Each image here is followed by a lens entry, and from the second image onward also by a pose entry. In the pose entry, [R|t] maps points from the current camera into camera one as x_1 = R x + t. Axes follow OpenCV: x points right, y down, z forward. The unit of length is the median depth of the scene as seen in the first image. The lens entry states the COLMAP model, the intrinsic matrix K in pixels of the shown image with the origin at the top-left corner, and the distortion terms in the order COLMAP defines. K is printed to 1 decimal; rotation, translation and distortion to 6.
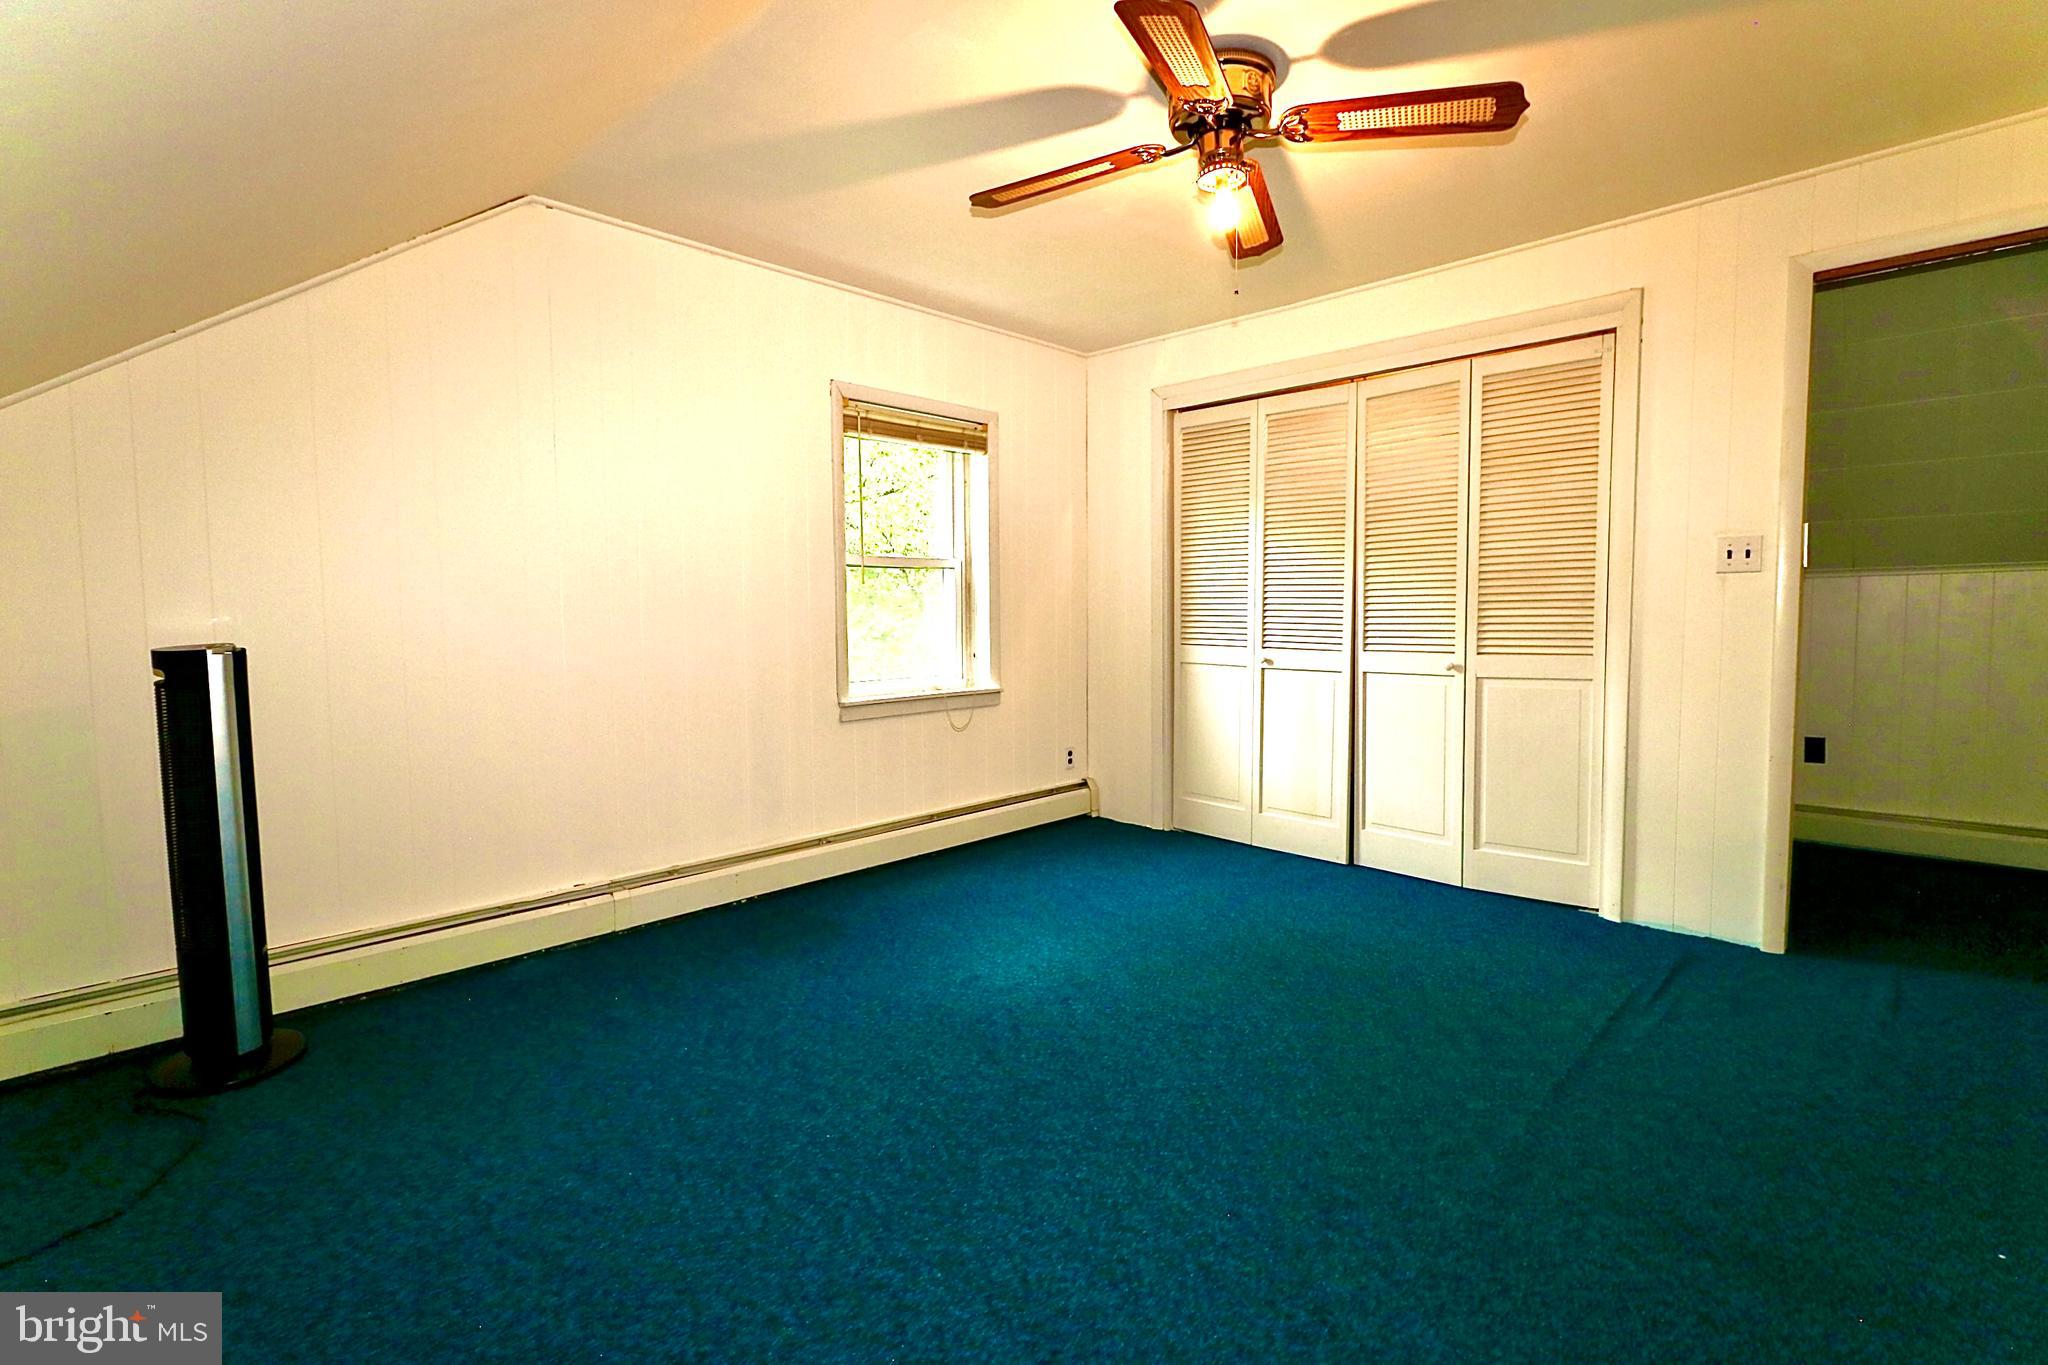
lens RADIAL K [[938.4, 0, 1031.5], [0, 938.4, 679.0], [0, 0, 1]] dist [-0.002094, -0.001251]
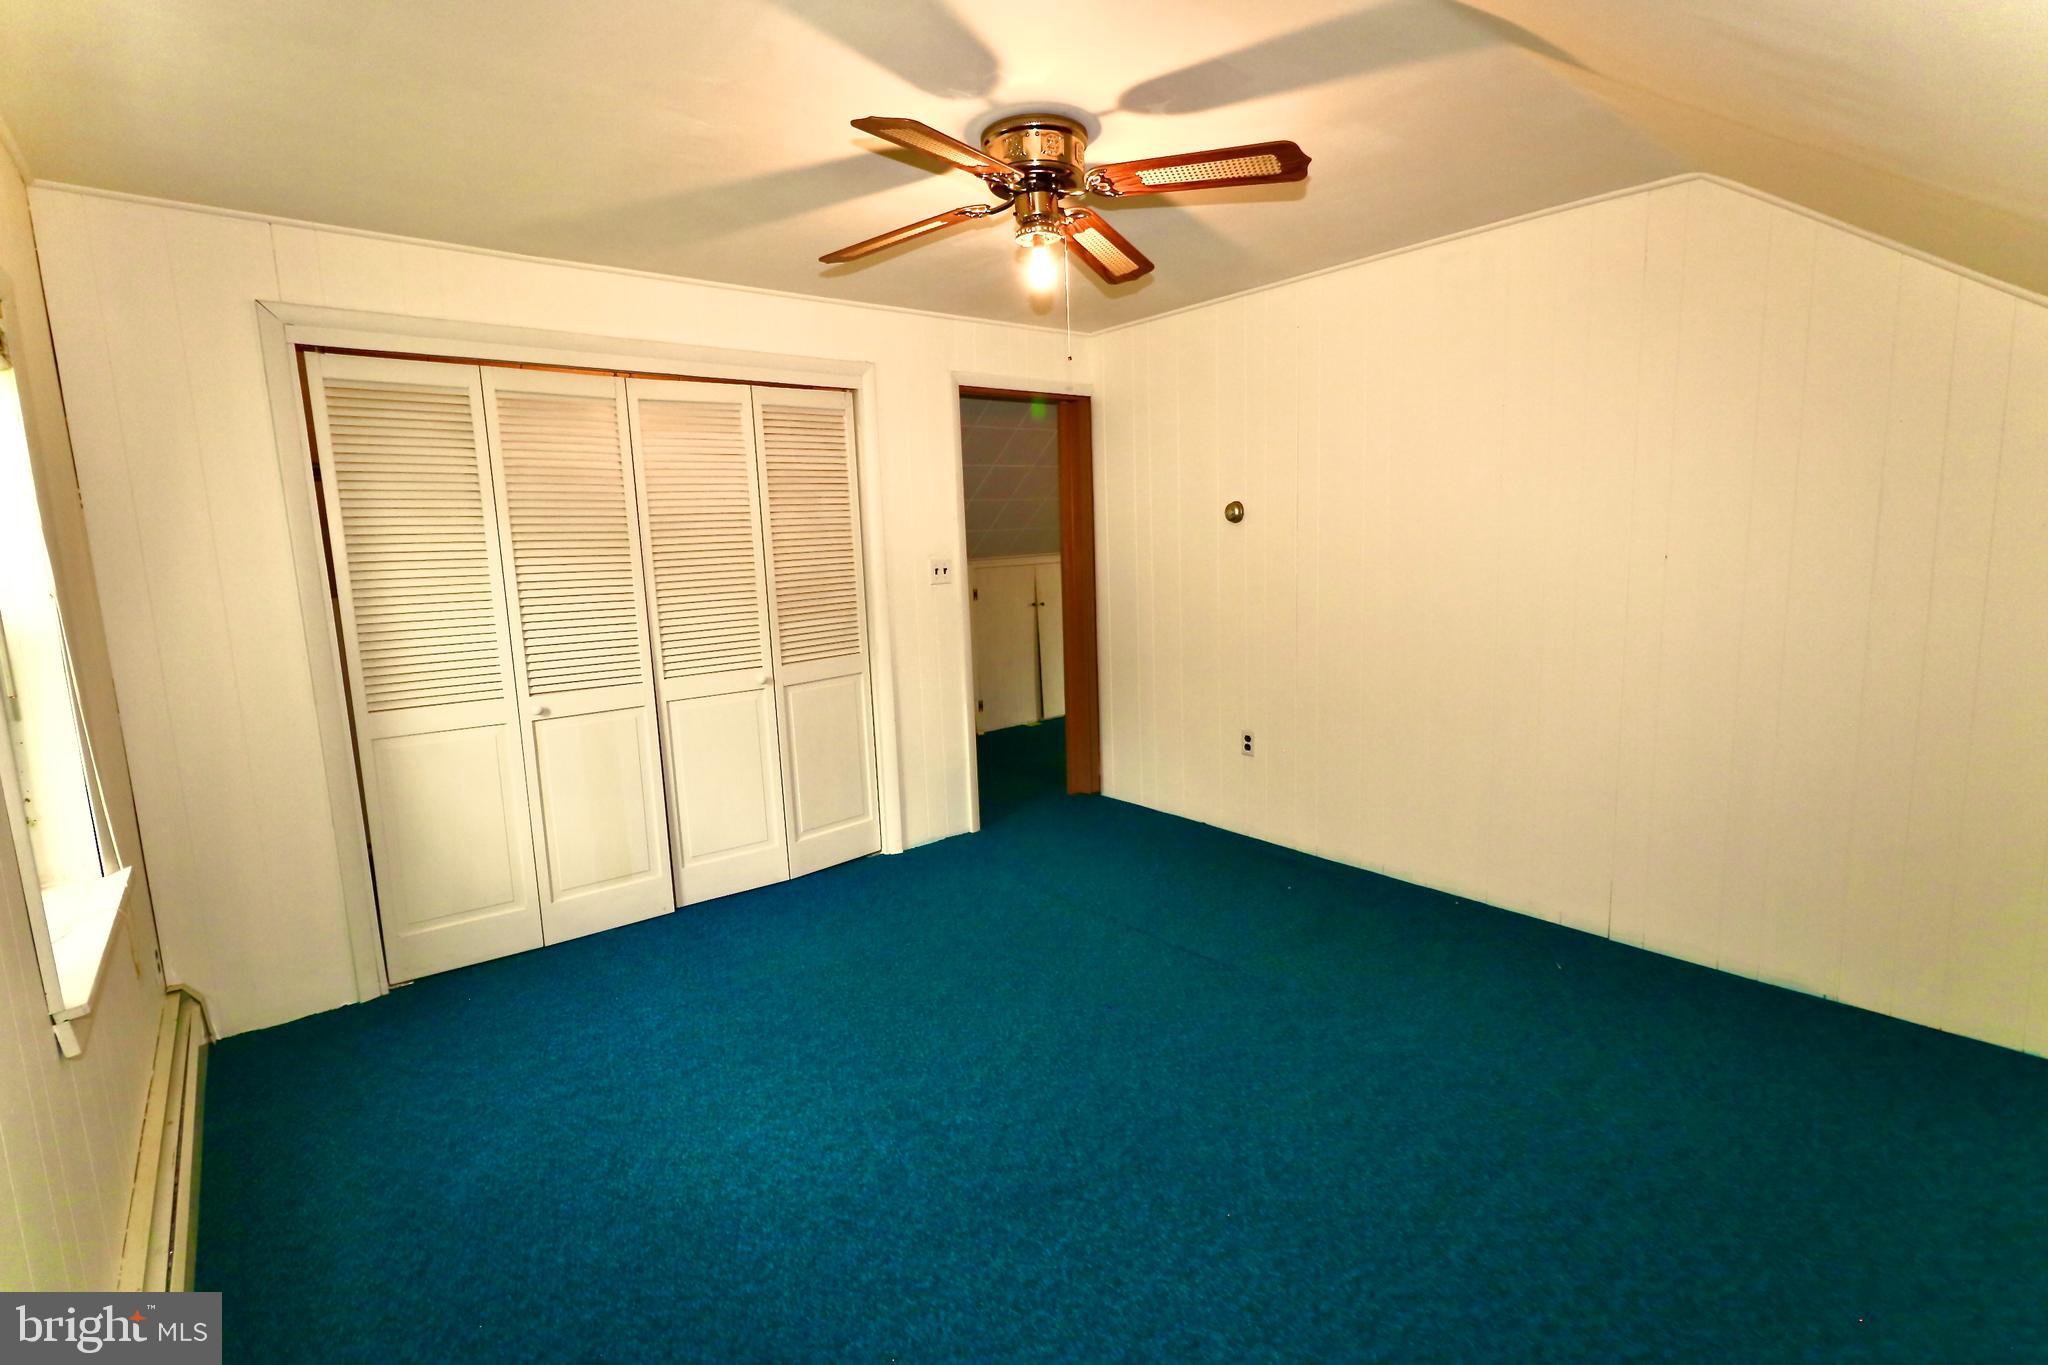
lens RADIAL K [[938.4, 0, 1030.0], [0, 938.4, 675.0], [0, 0, 1]] dist [-0.002094, -0.001251]
pose [[0.102599, -0.143496, 0.984318, -0.553491], [0.111021, 0.985010, 0.132025, -0.124651], [-0.988508, 0.095734, 0.116993, 0.586528]]
